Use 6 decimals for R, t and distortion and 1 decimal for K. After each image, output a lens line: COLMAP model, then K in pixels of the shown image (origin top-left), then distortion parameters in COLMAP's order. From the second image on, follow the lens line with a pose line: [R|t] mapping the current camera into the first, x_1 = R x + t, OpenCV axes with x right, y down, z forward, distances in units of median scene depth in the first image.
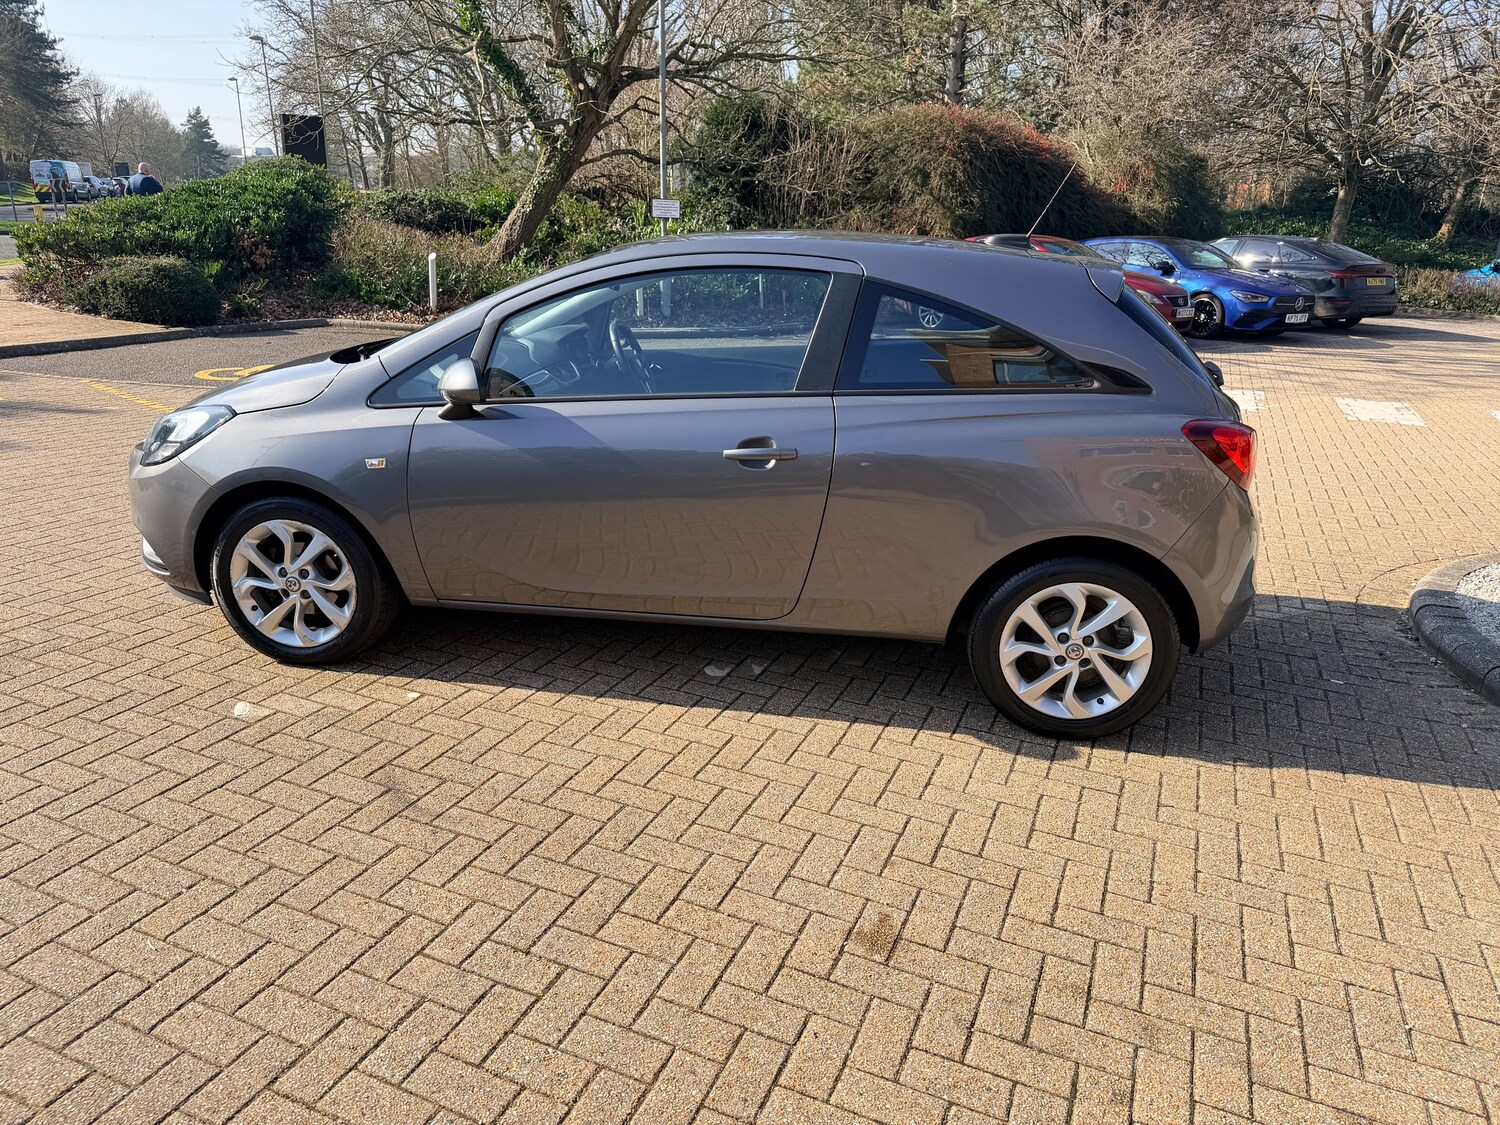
lens RADIAL K [[1055.2, 0, 753.8], [0, 1055.2, 567.4], [0, 0, 1]] dist [0.006462, -0.011733]
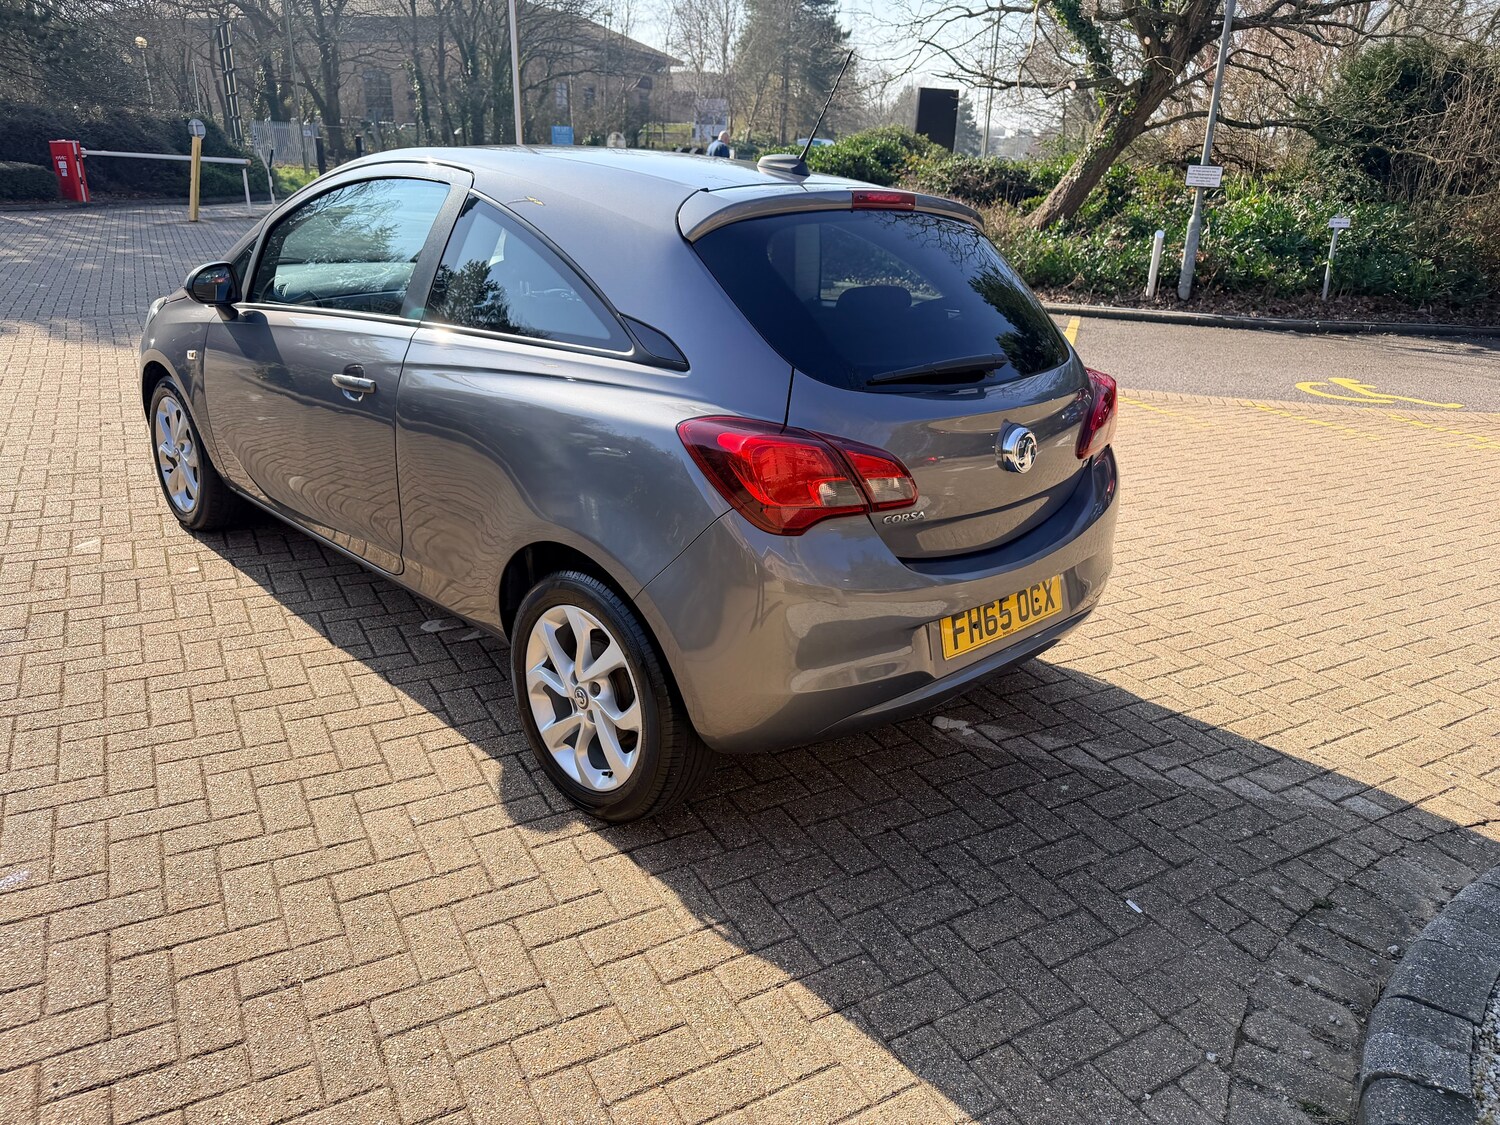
lens RADIAL K [[1055.2, 0, 753.8], [0, 1055.2, 567.4], [0, 0, 1]] dist [0.006462, -0.011733]
pose [[0.796889, 0.222977, -0.561471, 0.777950], [-0.214320, 0.973287, 0.082340, -0.095264], [0.564832, 0.054719, 0.823390, 0.429930]]
